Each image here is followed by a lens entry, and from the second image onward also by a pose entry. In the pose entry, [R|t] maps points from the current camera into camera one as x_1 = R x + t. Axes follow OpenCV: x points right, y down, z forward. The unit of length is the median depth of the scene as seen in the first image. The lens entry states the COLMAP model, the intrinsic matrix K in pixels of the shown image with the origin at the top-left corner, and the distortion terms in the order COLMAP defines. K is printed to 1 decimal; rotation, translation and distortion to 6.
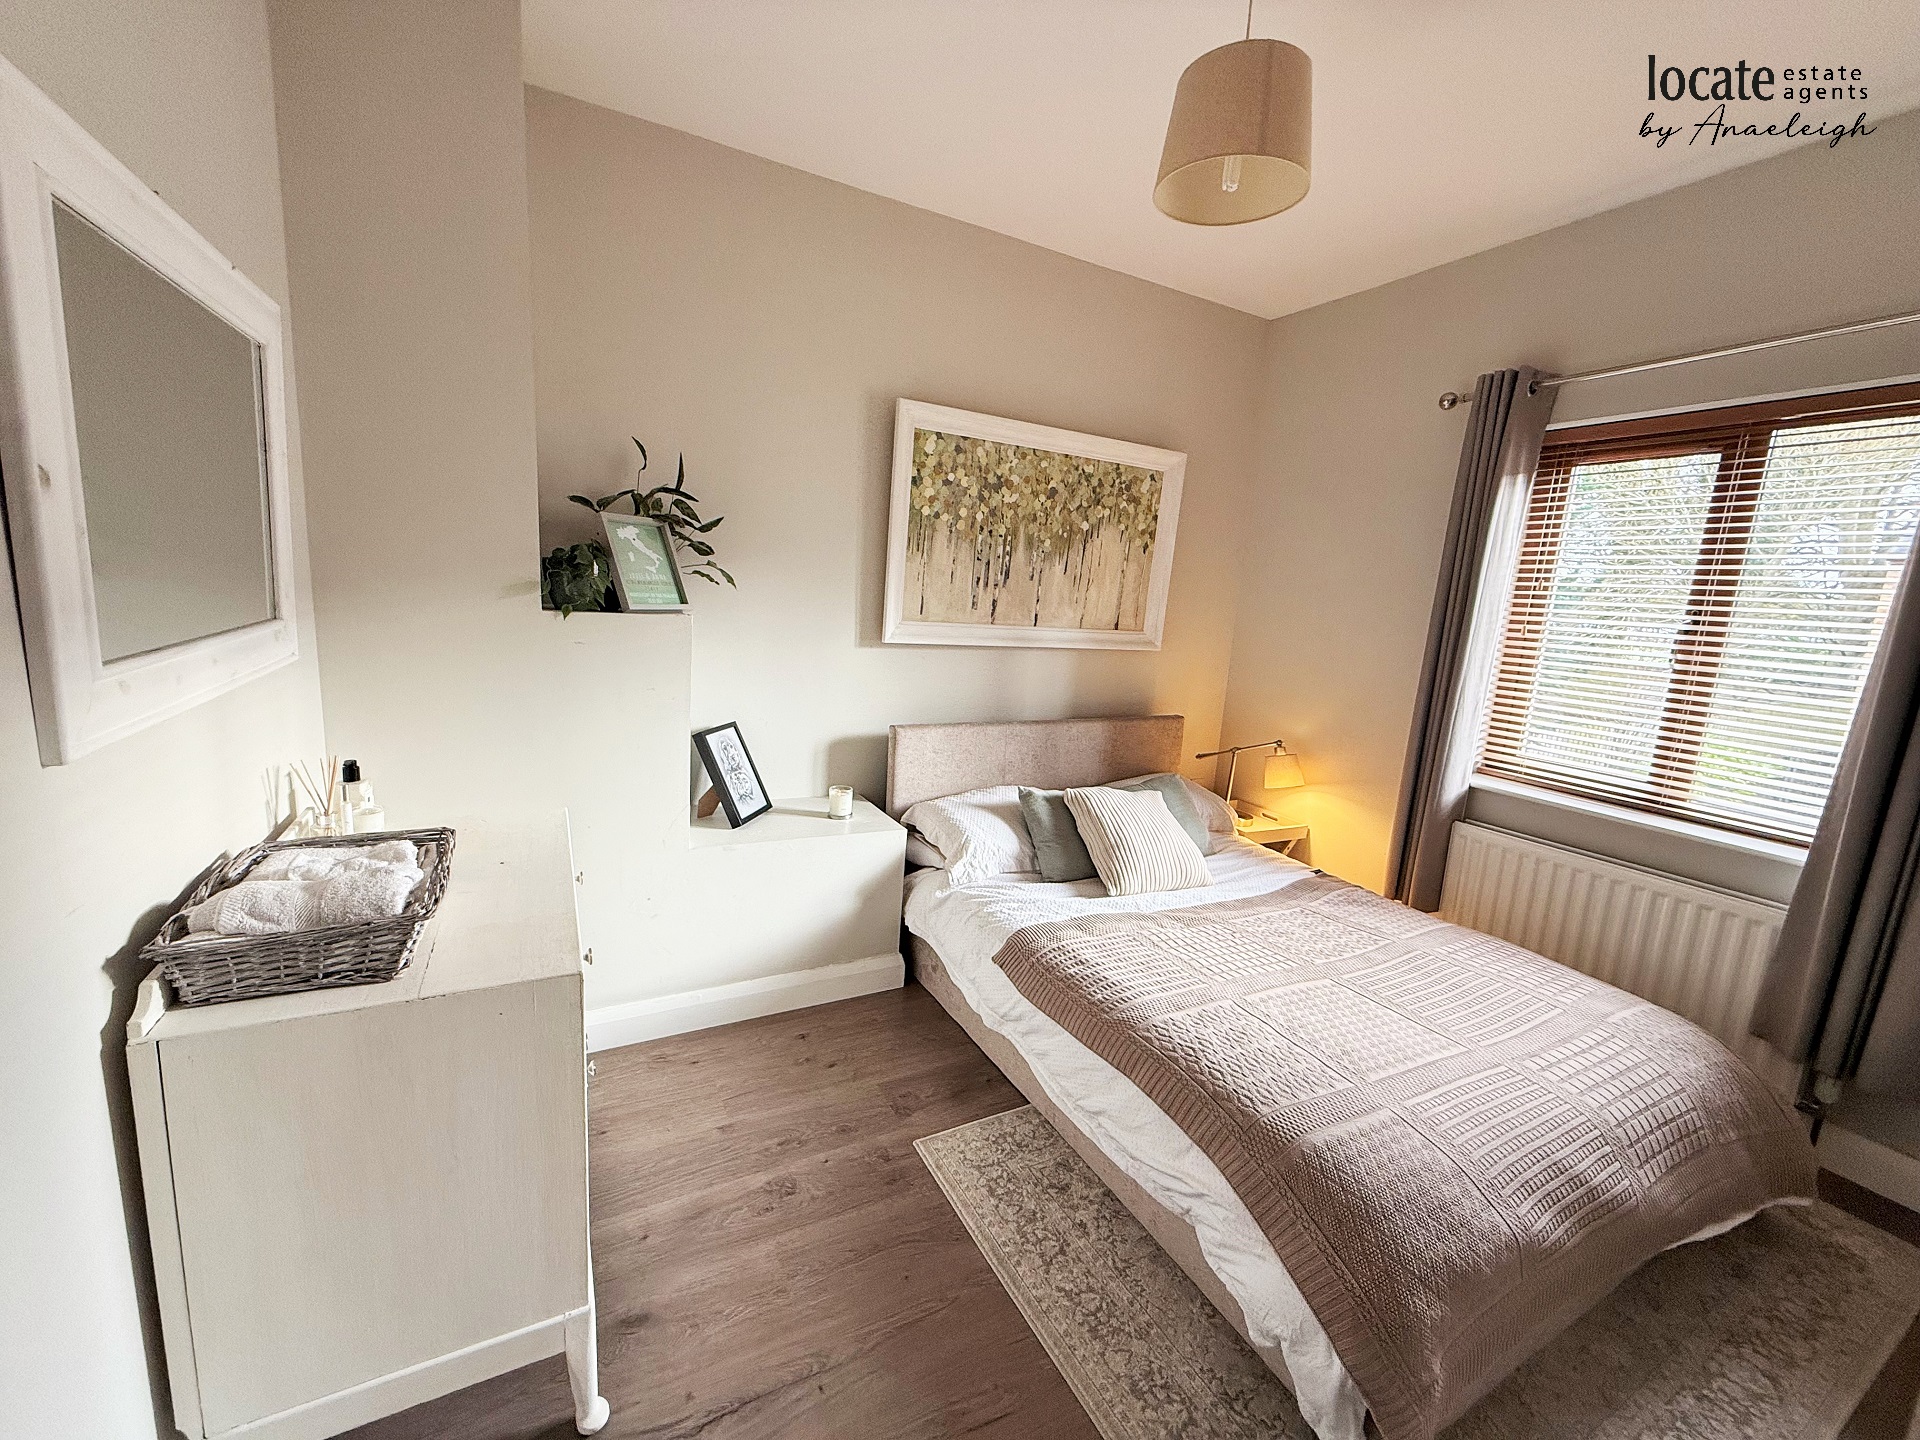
lens RADIAL K [[763.0, 0, 954.3], [0, 763.0, 721.2], [0, 0, 1]] dist [0.000514, -0.000217]
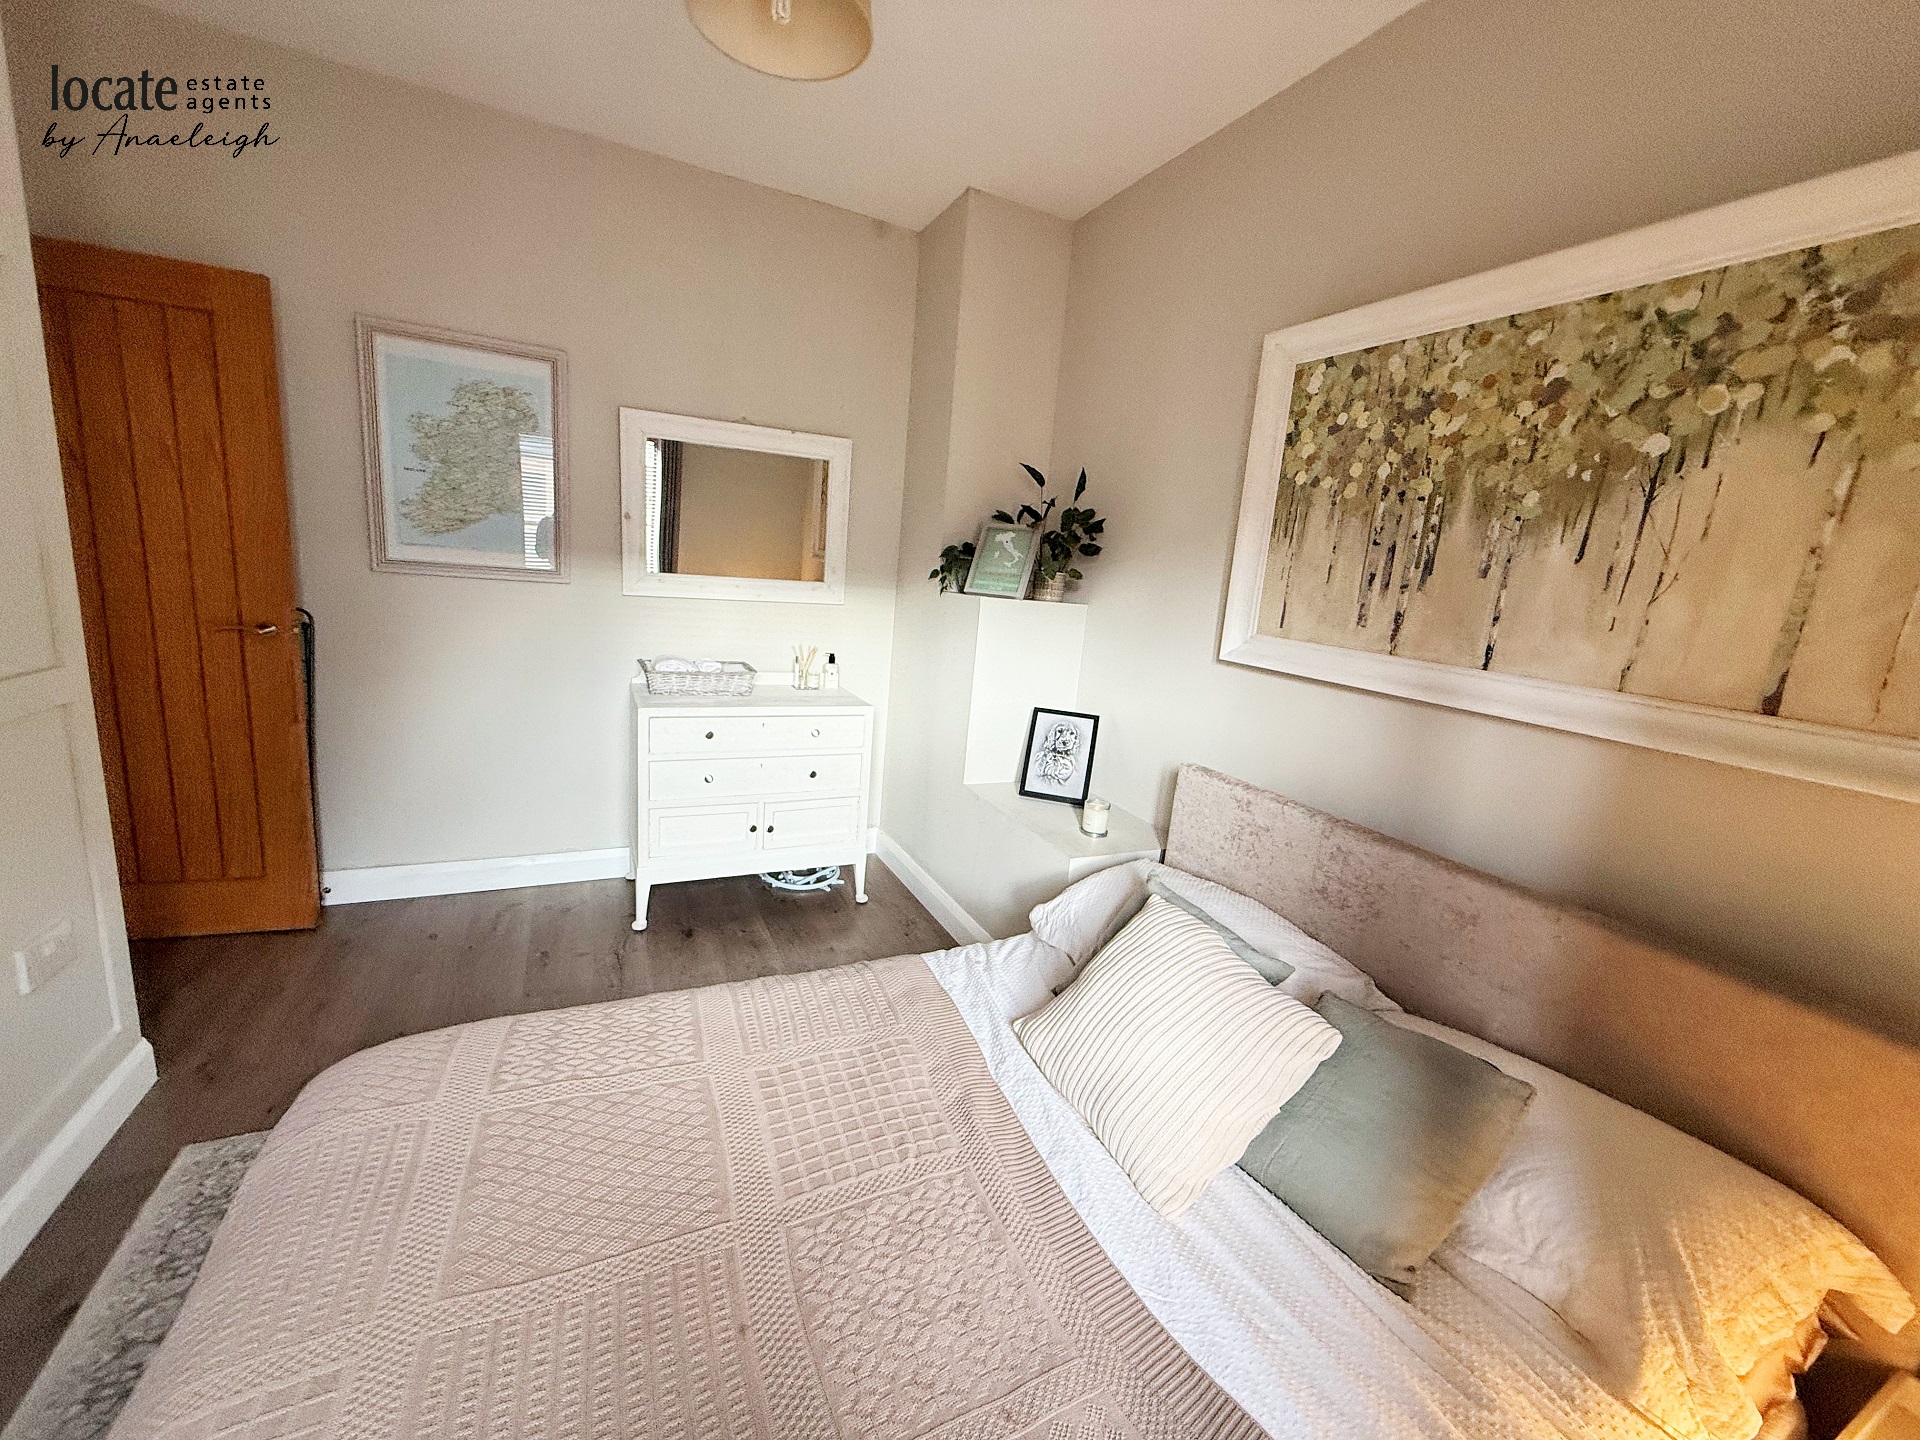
lens RADIAL K [[763.0, 0, 954.3], [0, 763.0, 721.2], [0, 0, 1]] dist [0.000514, -0.000217]
pose [[-0.037122, 0.136568, -0.989935, 0.646346], [-0.260140, 0.955143, 0.141523, -0.076595], [0.964857, 0.262775, 0.000070, 0.708097]]
